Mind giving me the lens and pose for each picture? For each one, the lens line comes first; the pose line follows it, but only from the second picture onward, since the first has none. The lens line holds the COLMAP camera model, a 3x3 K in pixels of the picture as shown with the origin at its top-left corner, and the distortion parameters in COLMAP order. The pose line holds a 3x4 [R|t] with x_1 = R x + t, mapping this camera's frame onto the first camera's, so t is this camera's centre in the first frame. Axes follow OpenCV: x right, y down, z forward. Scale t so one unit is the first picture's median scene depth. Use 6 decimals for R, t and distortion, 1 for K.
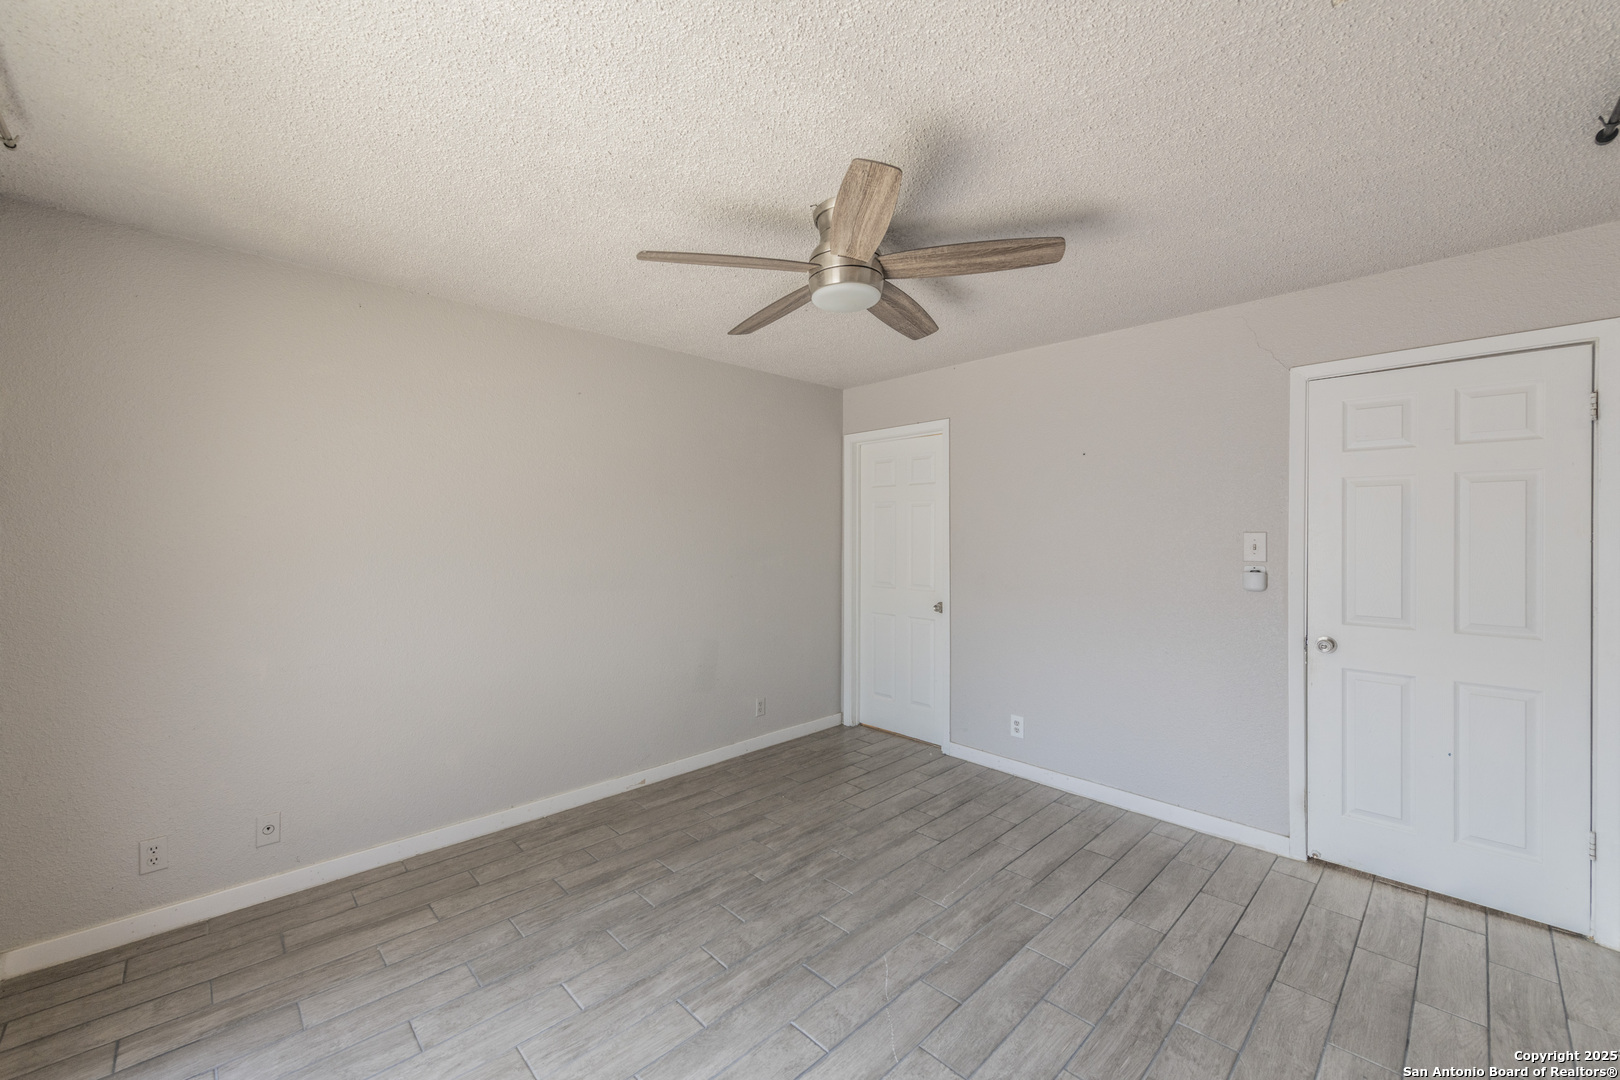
lens RADIAL K [[639.6, 0, 811.9], [0, 639.6, 532.8], [0, 0, 1]] dist [0.011780, -0.001680]
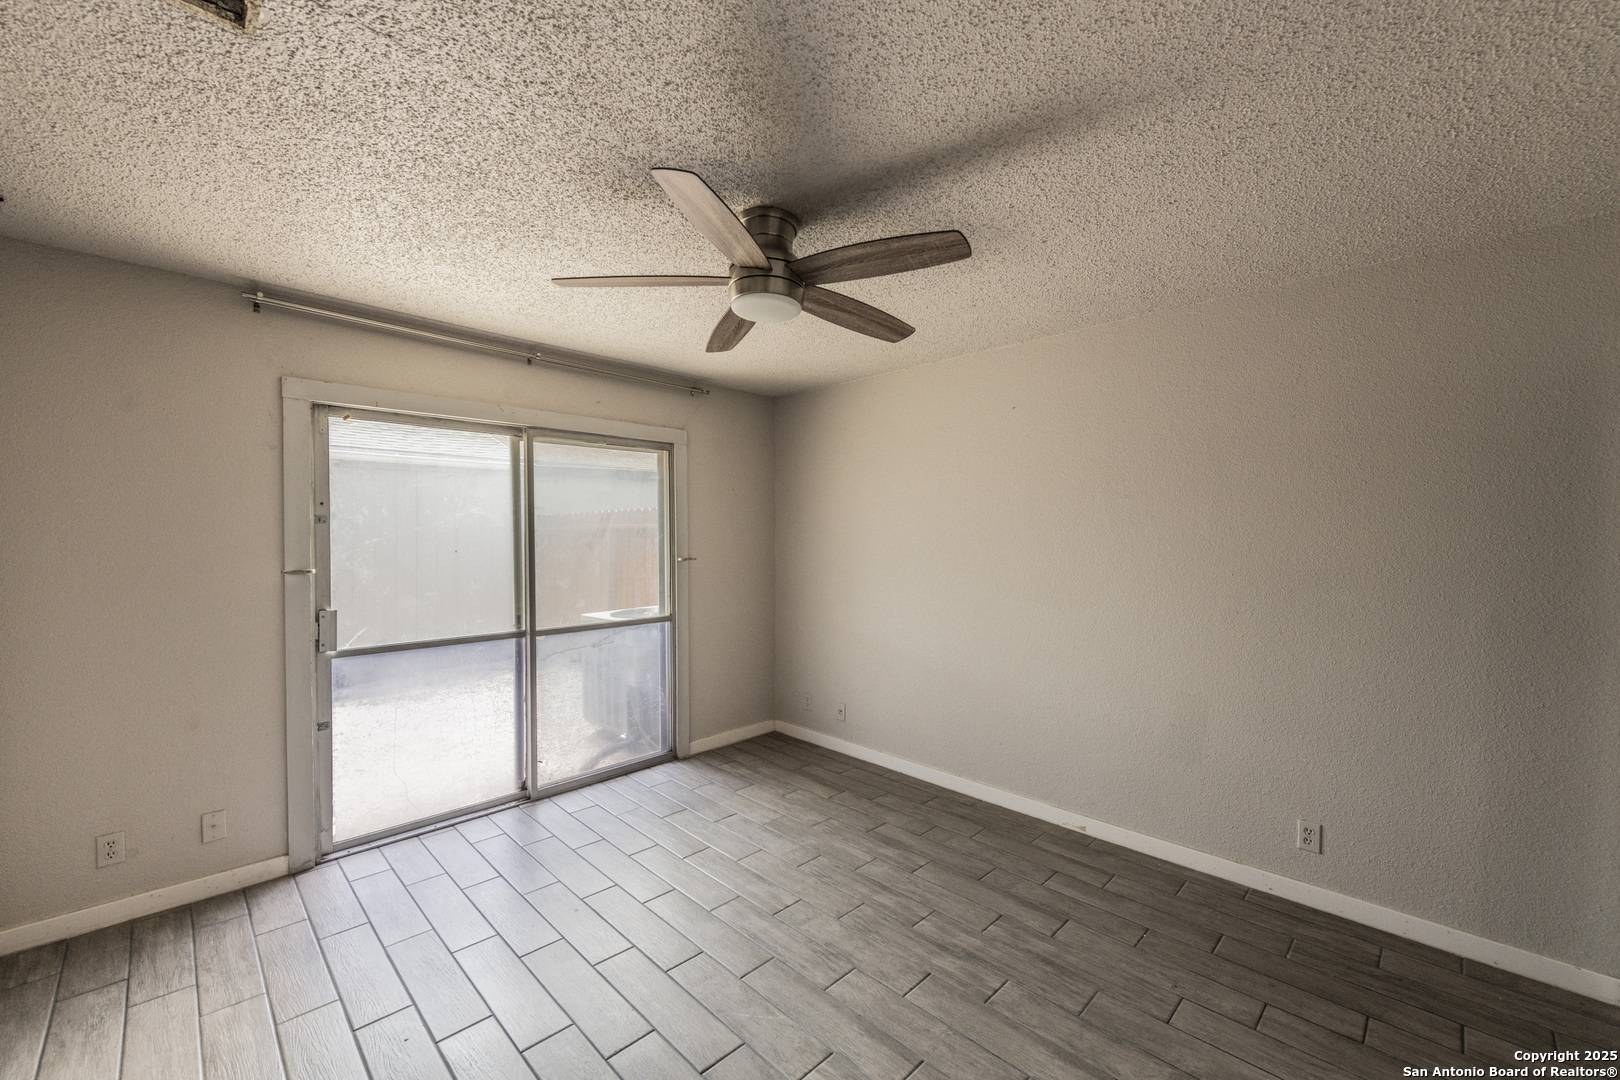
lens RADIAL K [[639.6, 0, 811.5], [0, 639.6, 539.5], [0, 0, 1]] dist [0.011780, -0.001680]
pose [[0.023957, 0.004329, -0.999704, 0.829923], [-0.008155, 0.999958, 0.004135, -0.009856], [0.999680, 0.008054, 0.023992, 0.830655]]
